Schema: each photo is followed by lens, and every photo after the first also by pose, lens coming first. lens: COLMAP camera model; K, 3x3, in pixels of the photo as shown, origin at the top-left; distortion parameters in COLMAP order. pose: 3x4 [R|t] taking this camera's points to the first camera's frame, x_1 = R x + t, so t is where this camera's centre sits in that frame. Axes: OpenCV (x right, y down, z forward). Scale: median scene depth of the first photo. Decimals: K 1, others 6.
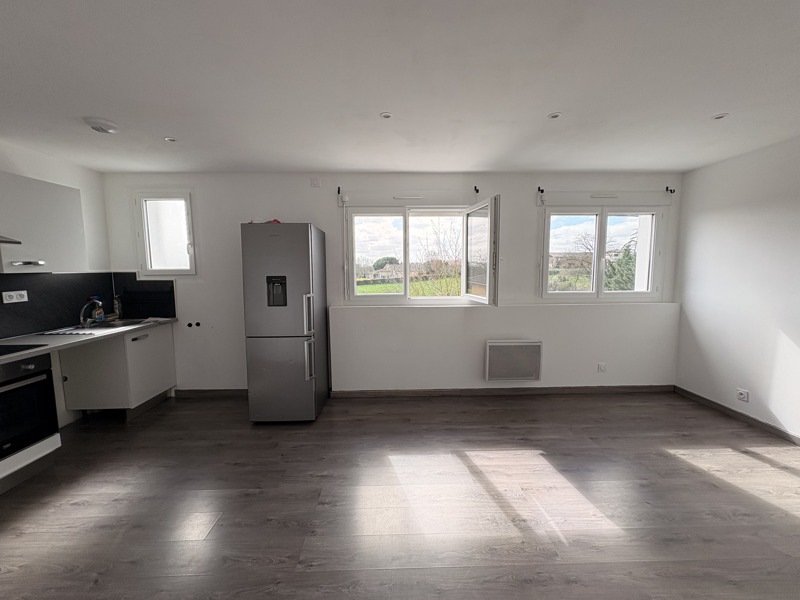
lens RADIAL K [[319.4, 0, 400.0], [0, 319.4, 300.0], [0, 0, 1]] dist [0.000828, 0.000076]
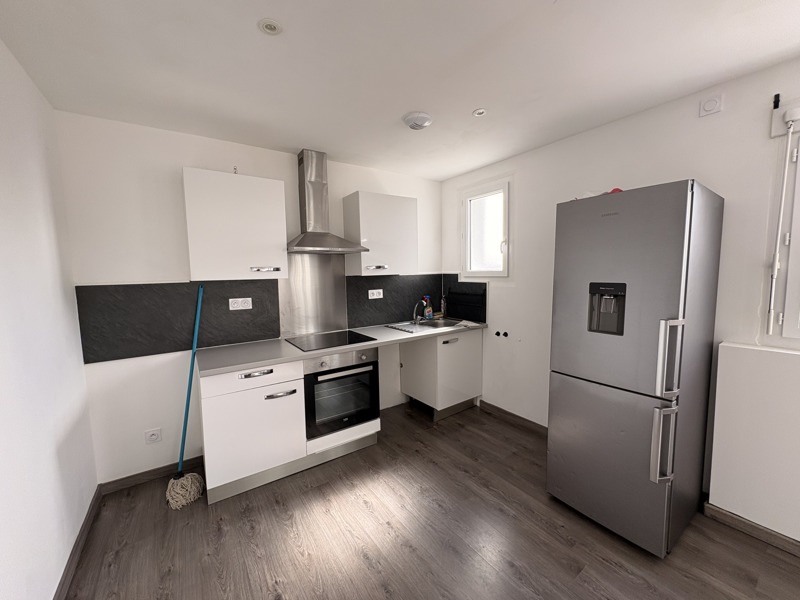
lens RADIAL K [[319.4, 0, 400.0], [0, 319.4, 300.0], [0, 0, 1]] dist [0.000828, 0.000076]
pose [[0.560662, 0.072607, -0.824856, -0.102884], [-0.067447, 0.996843, 0.041901, -0.038762], [0.825293, 0.032142, 0.563789, 0.320522]]
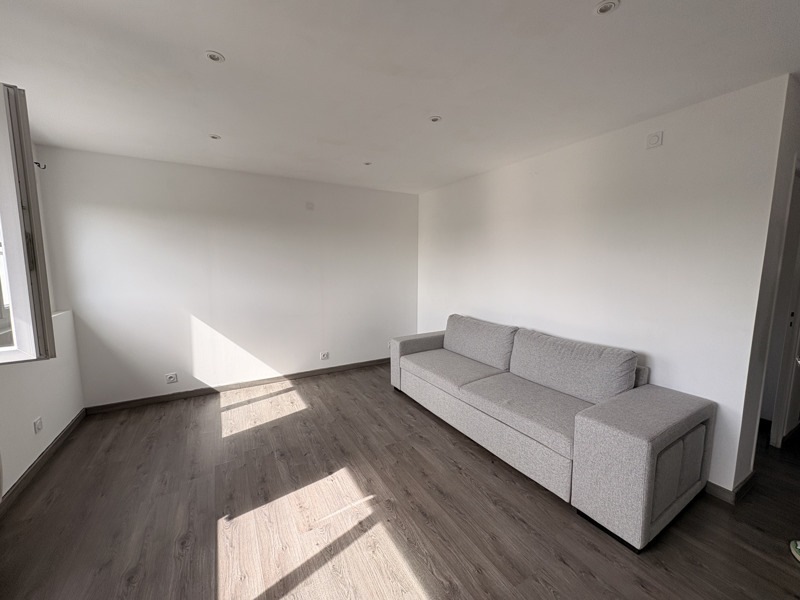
lens RADIAL K [[319.4, 0, 400.0], [0, 319.4, 300.0], [0, 0, 1]] dist [0.000828, 0.000076]
pose [[-0.489840, -0.090825, 0.867069, -0.289177], [0.084378, 0.984950, 0.150841, -0.079912], [-0.867720, 0.147049, -0.474804, 0.780169]]
